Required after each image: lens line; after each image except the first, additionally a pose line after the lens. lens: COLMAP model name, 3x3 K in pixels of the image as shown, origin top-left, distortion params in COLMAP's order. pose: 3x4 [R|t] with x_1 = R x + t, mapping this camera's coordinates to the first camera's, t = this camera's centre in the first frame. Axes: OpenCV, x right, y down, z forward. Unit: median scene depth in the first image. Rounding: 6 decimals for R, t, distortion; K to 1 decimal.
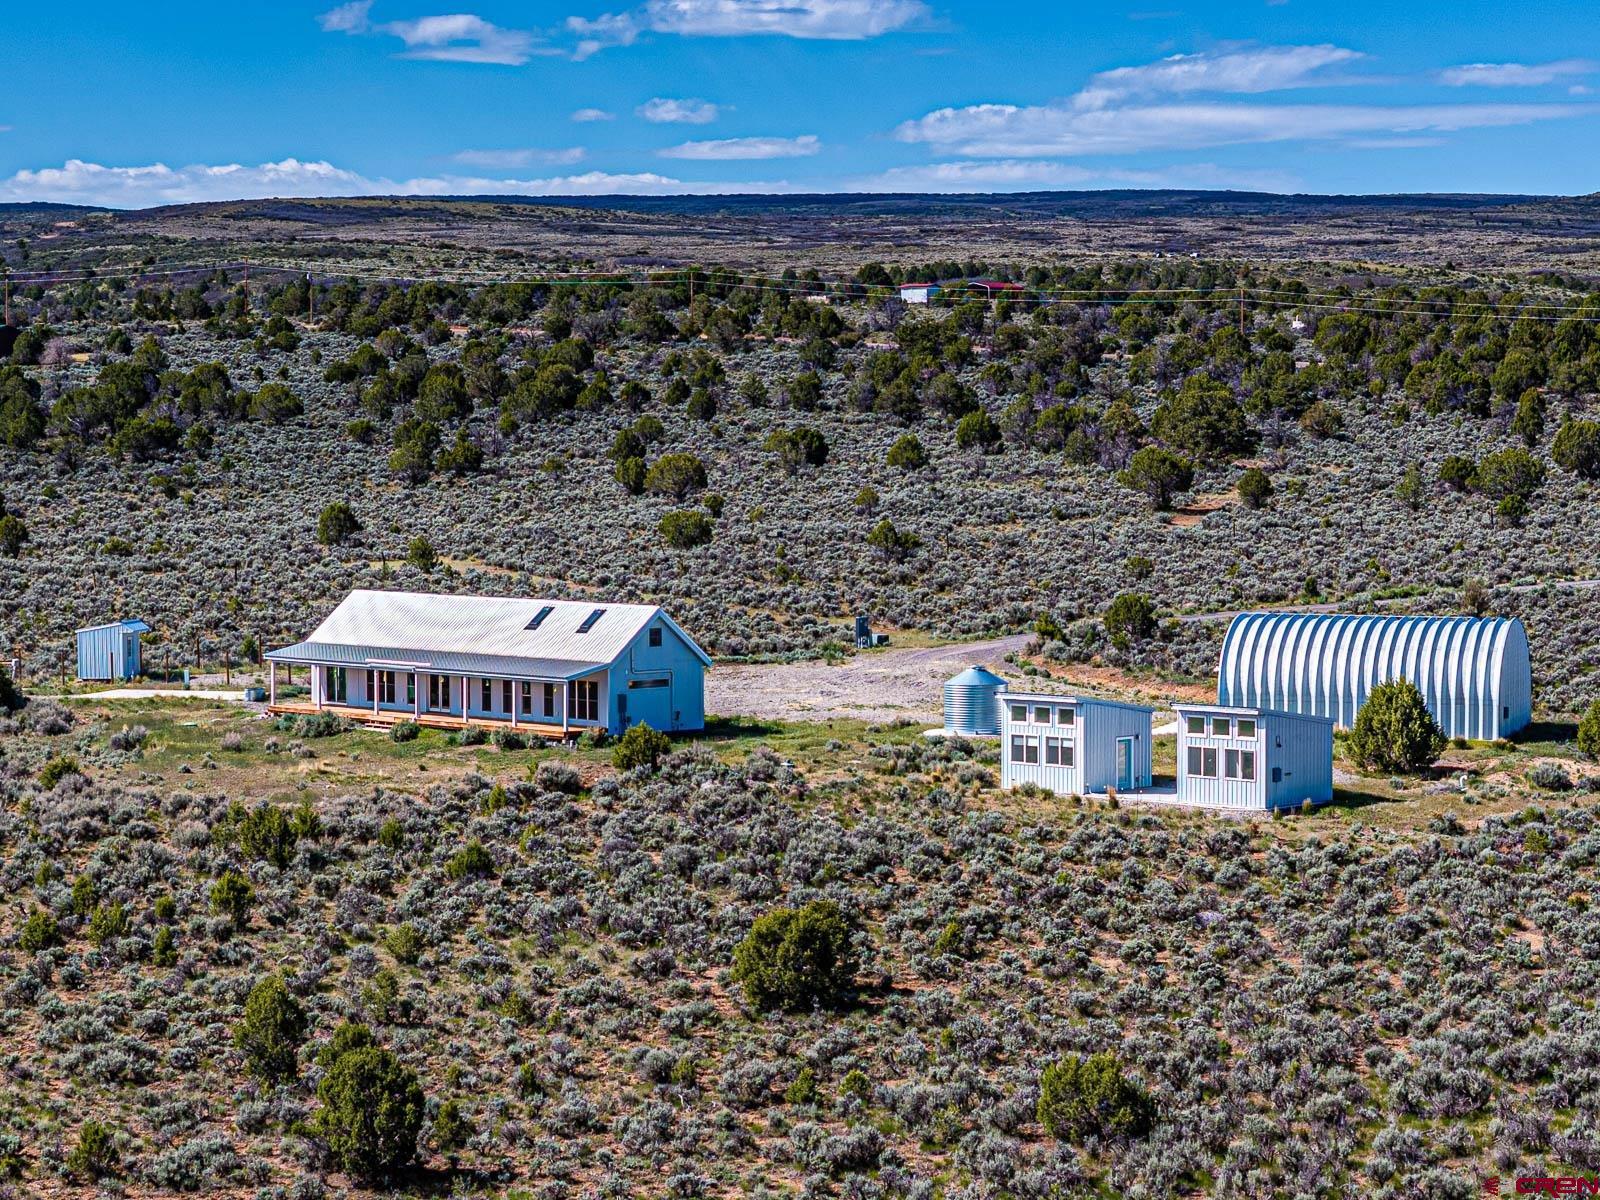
lens RADIAL K [[5504.3, 0, 800.0], [0, 5504.3, 600.0], [0, 0, 1]] dist [-0.150073, -1.080880]
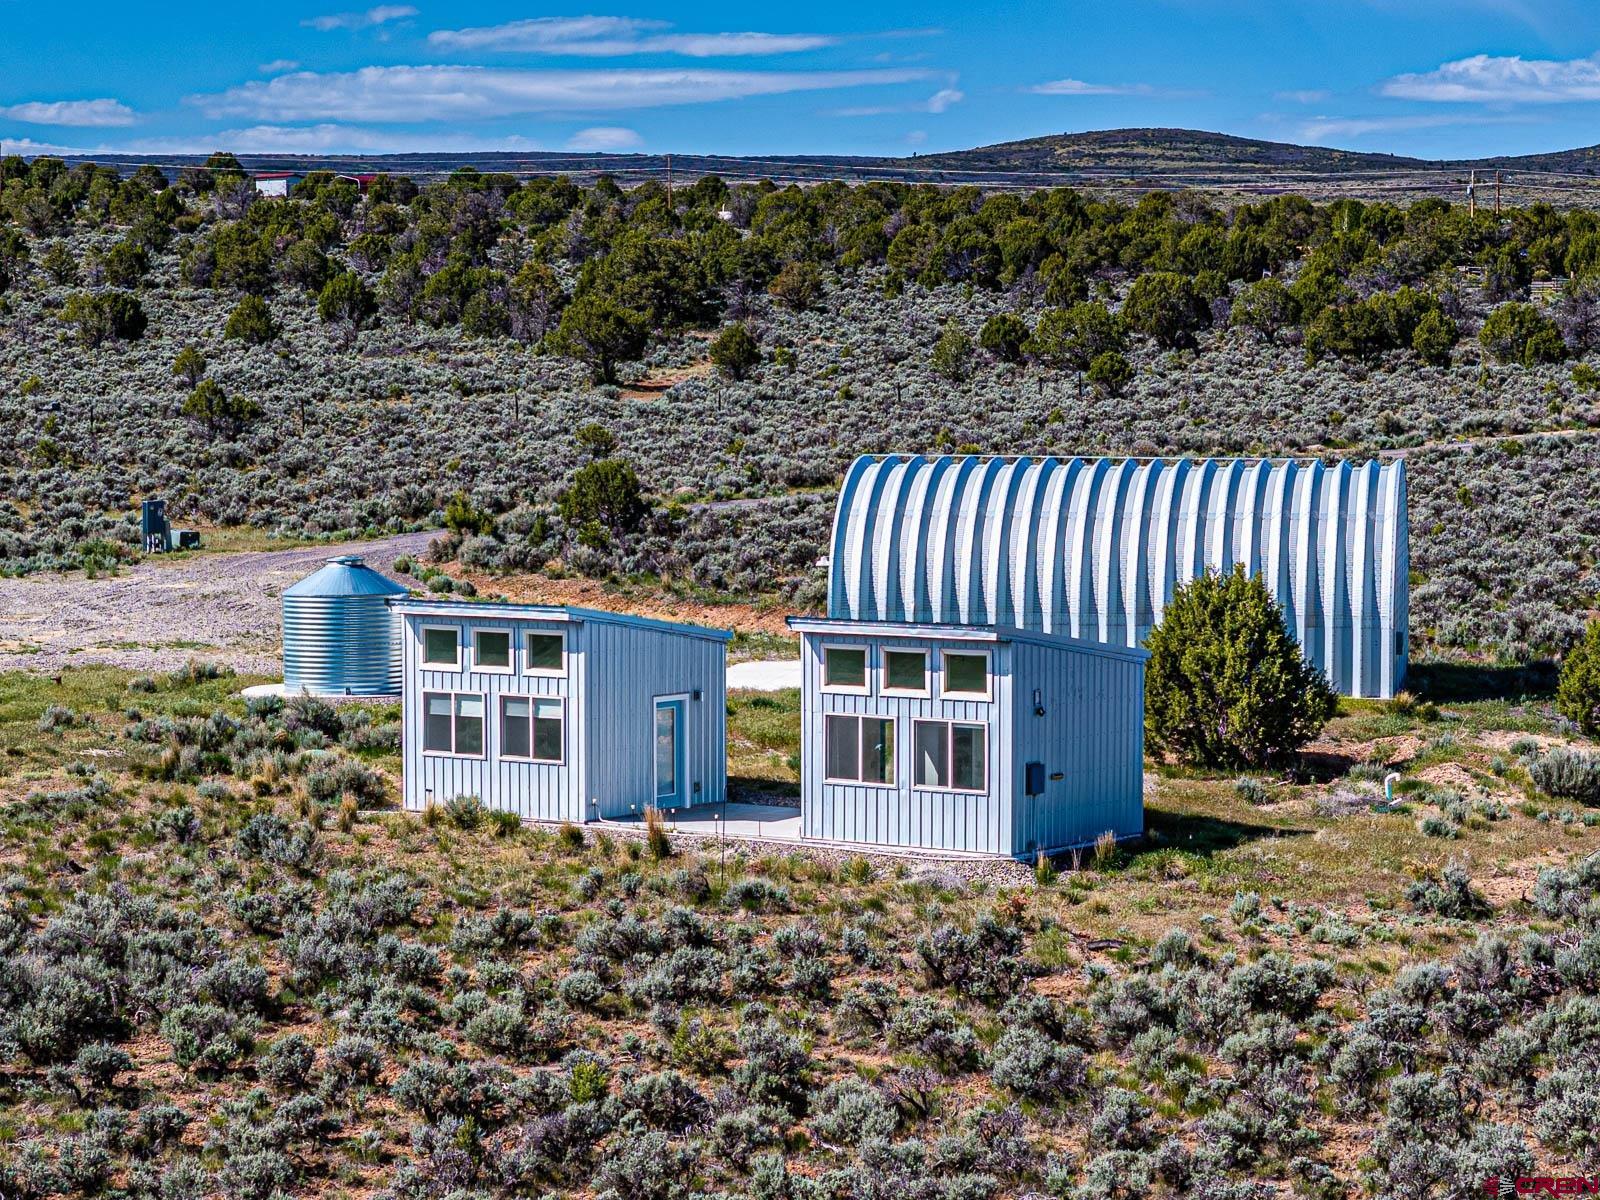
lens RADIAL K [[5504.3, 0, 800.0], [0, 5504.3, 600.0], [0, 0, 1]] dist [-0.150073, -1.080880]
pose [[0.993444, -0.005913, 0.114165, 0.013710], [0.005241, 0.999967, 0.006184, 0.011179], [-0.114198, -0.005545, 0.993443, 0.429292]]
